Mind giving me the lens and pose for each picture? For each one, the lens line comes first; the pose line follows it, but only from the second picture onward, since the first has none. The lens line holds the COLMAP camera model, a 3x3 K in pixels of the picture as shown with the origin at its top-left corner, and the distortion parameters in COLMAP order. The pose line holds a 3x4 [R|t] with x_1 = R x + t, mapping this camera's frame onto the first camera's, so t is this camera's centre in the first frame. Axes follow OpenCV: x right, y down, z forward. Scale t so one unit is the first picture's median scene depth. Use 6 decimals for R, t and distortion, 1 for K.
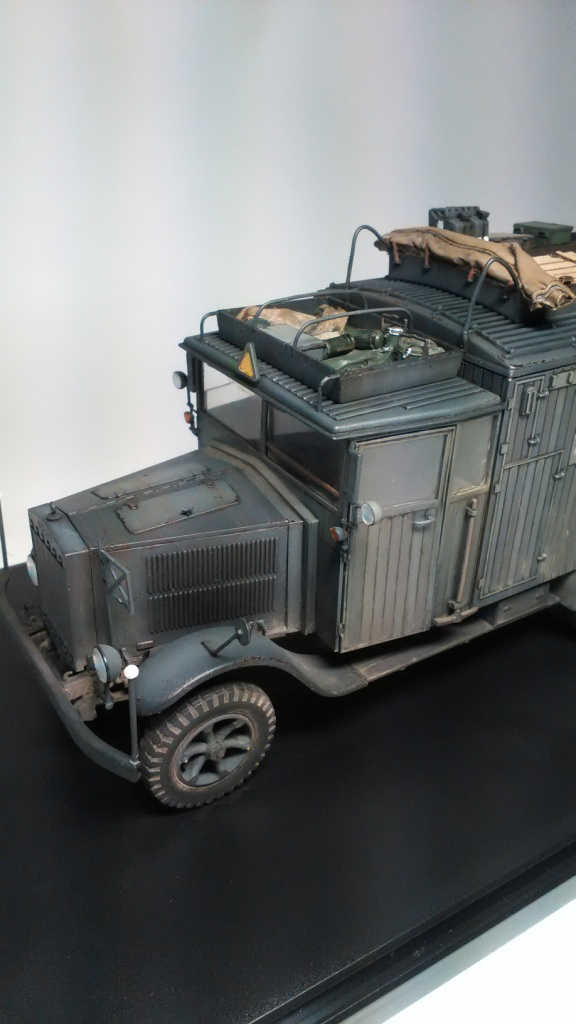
lens RADIAL K [[862.2, 0, 288.0], [0, 862.2, 512.0], [0, 0, 1]] dist [0.112999, -0.274723]
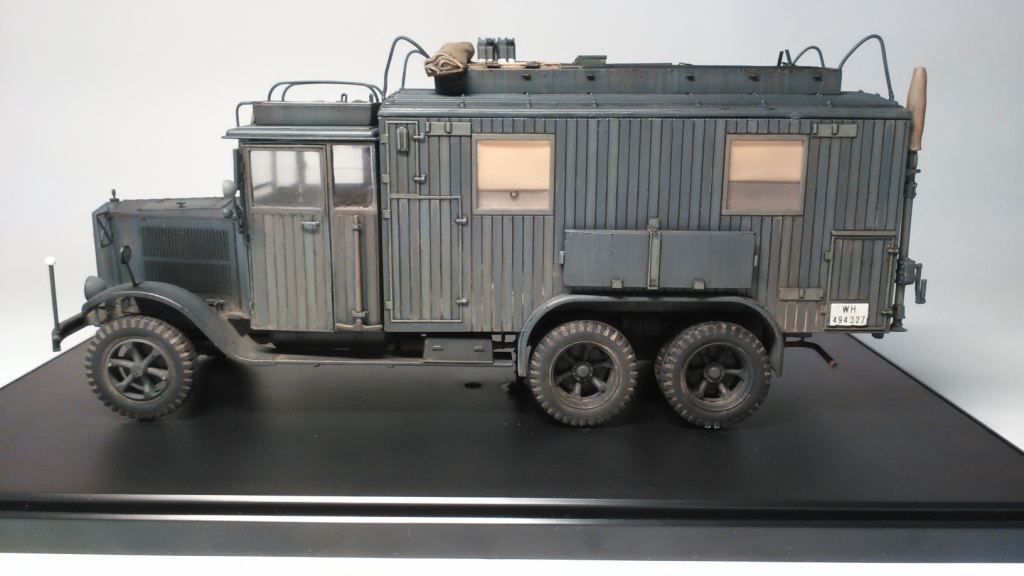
lens RADIAL K [[862.2, 0, 512.0], [0, 862.2, 288.0], [0, 0, 1]] dist [0.112999, -0.274723]
pose [[0.847752, 0.083659, -0.523753, 1.028468], [-0.234724, 0.944696, -0.229031, 0.304853], [0.475627, 0.317098, 0.820505, 0.123424]]
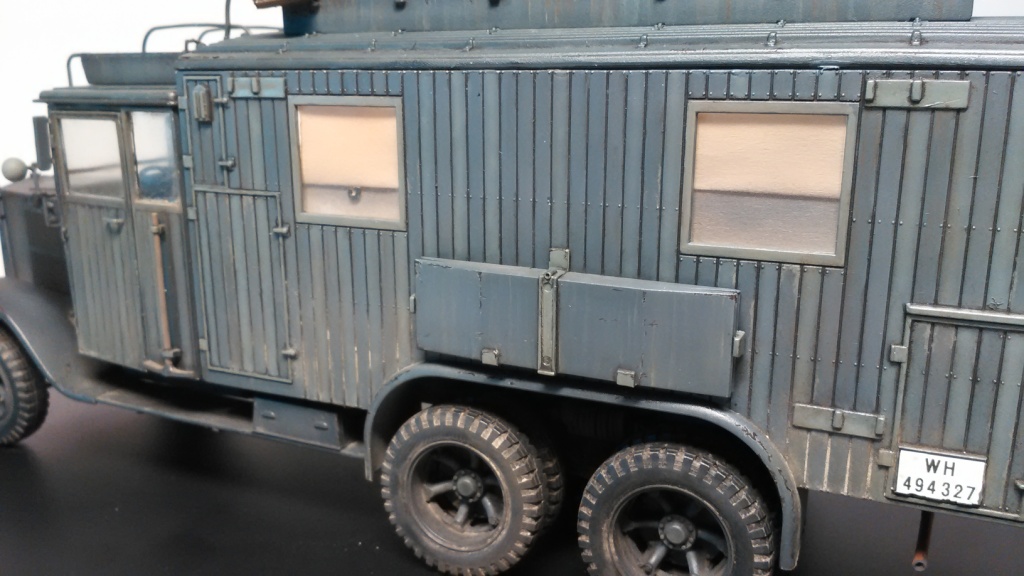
lens RADIAL K [[862.2, 0, 512.0], [0, 862.2, 288.0], [0, 0, 1]] dist [0.112999, -0.274723]
pose [[0.547520, 0.165863, -0.820190, 1.097338], [-0.385749, 0.919829, -0.071495, -0.020446], [0.742576, 0.355532, 0.567607, 0.777645]]
